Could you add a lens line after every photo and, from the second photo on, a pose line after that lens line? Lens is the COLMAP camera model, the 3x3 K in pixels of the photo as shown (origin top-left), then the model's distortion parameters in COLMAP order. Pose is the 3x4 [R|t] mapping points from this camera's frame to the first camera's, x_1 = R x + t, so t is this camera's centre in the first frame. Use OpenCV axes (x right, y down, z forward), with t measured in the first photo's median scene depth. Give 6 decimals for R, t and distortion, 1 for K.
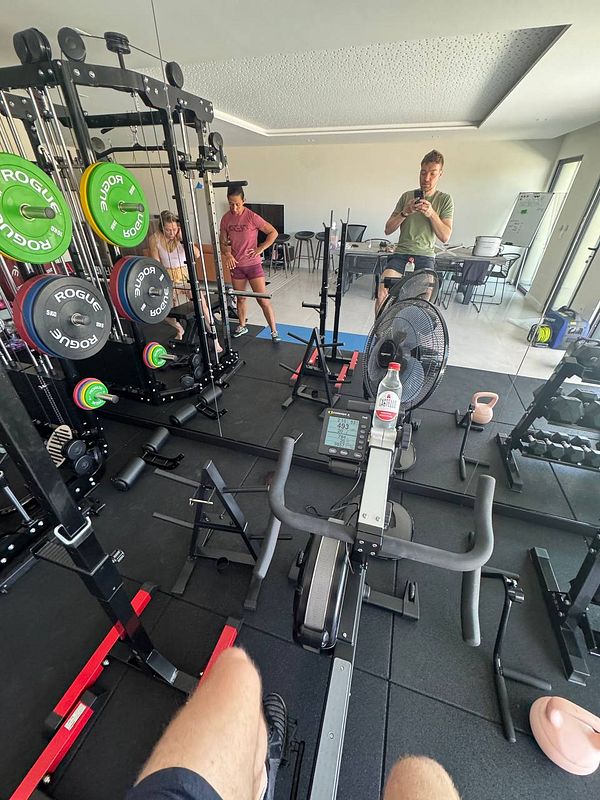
lens RADIAL K [[315.6, 0, 299.9], [0, 315.6, 398.1], [0, 0, 1]] dist [-0.007701, -0.000240]
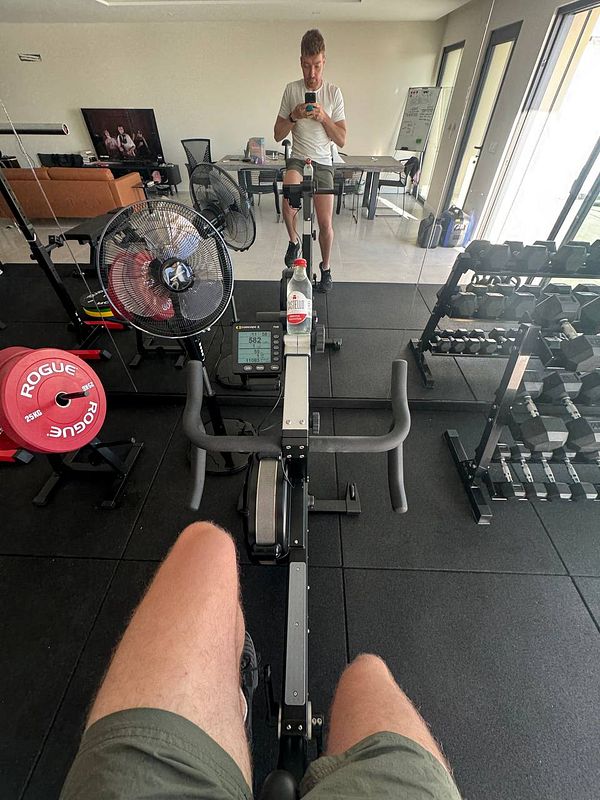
lens RADIAL K [[315.6, 0, 299.9], [0, 315.6, 398.1], [0, 0, 1]] dist [-0.007701, -0.000240]
pose [[0.961053, -0.195104, 0.195732, 0.038169], [0.155971, 0.967580, 0.198651, 0.067779], [-0.228144, -0.160386, 0.960326, 0.046611]]
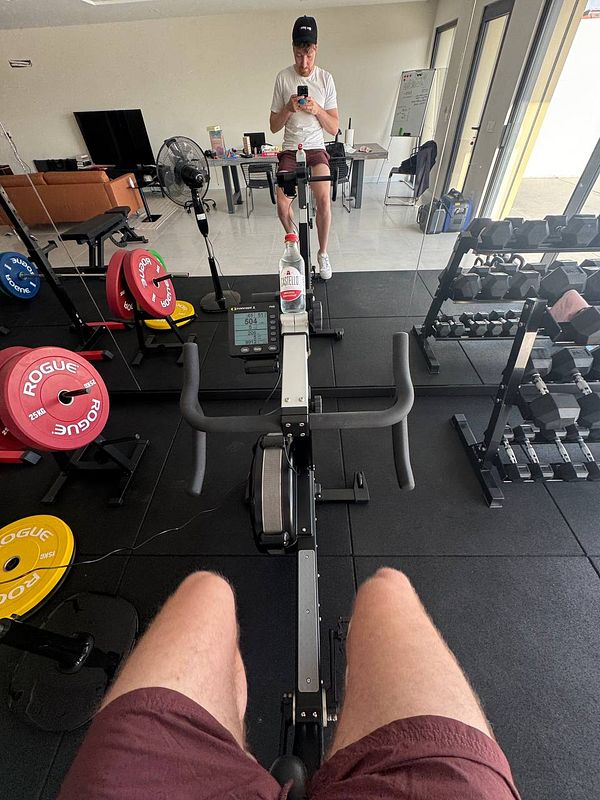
lens RADIAL K [[315.6, 0, 299.9], [0, 315.6, 398.1], [0, 0, 1]] dist [-0.007701, -0.000240]
pose [[0.955303, -0.237886, 0.175518, 0.045766], [0.201397, 0.958312, 0.202678, 0.108377], [-0.216415, -0.158270, 0.963387, 0.053713]]
